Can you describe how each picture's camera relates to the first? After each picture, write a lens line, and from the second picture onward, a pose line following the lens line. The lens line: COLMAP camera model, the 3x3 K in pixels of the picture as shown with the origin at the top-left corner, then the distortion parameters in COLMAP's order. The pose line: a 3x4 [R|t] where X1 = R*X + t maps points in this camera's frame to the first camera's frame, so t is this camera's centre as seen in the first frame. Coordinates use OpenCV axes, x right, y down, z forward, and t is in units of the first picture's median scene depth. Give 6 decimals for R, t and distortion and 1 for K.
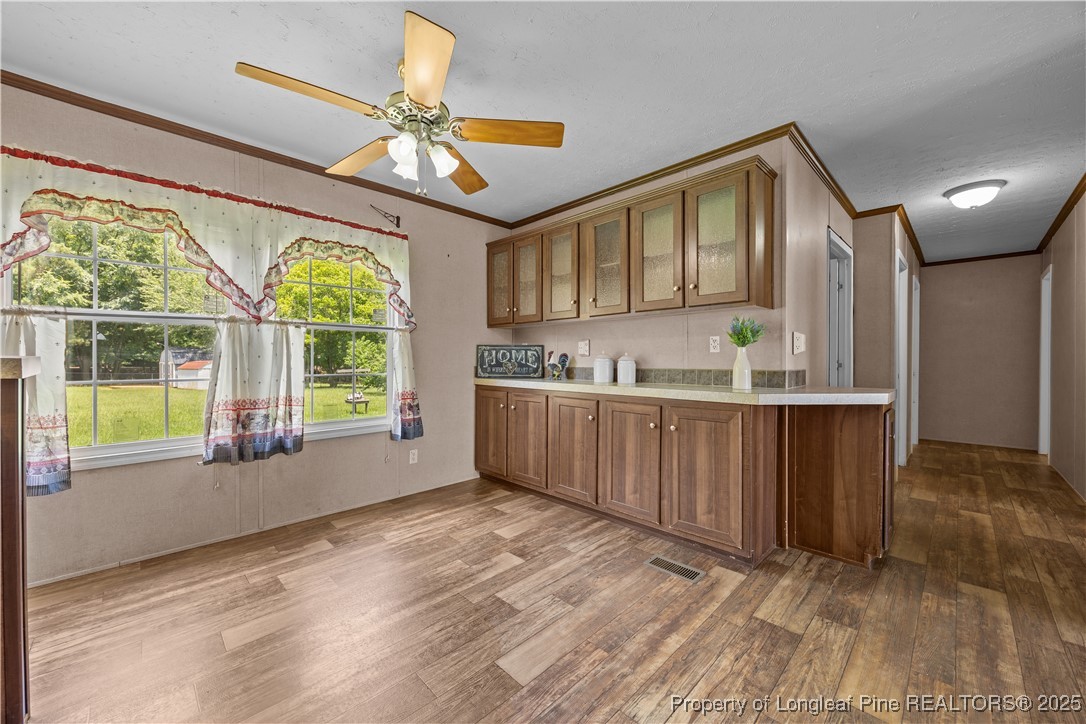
lens RADIAL K [[415.9, 0, 543.0], [0, 415.9, 362.0], [0, 0, 1]] dist [0.000865, 0.000174]
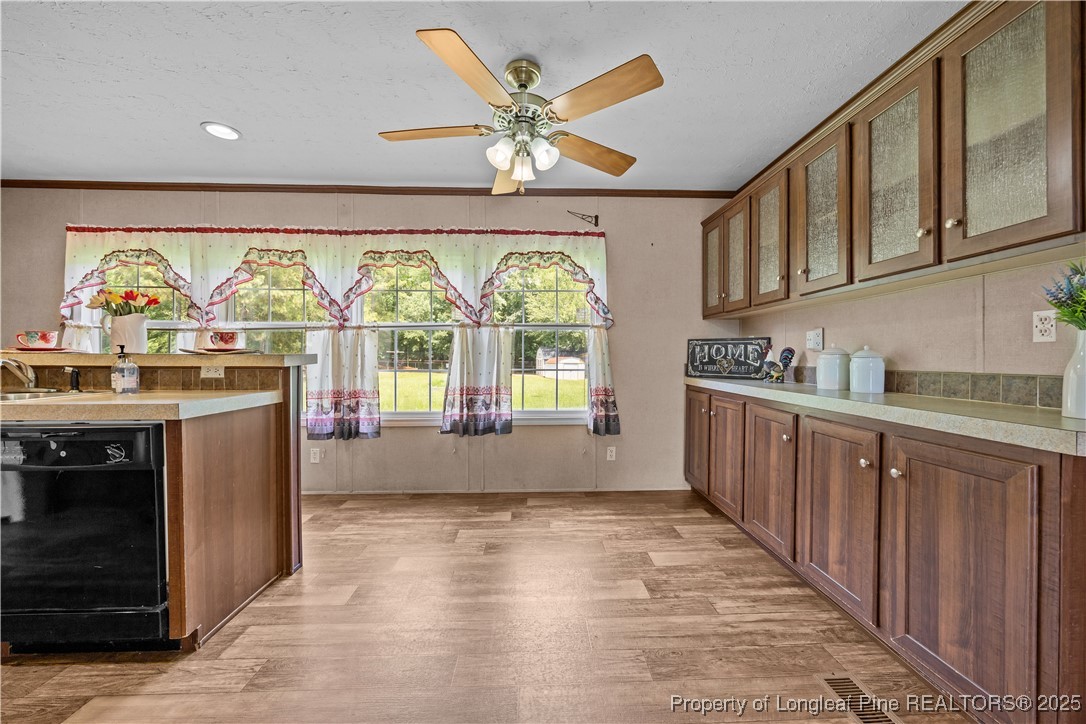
lens RADIAL K [[414.4, 0, 545.2], [0, 414.4, 358.0], [0, 0, 1]] dist [0.000473, 0.000094]
pose [[0.734113, 0.003890, -0.679017, 0.301446], [-0.004498, 0.999990, 0.000866, -0.001168], [0.679013, 0.002419, 0.734122, 0.204948]]
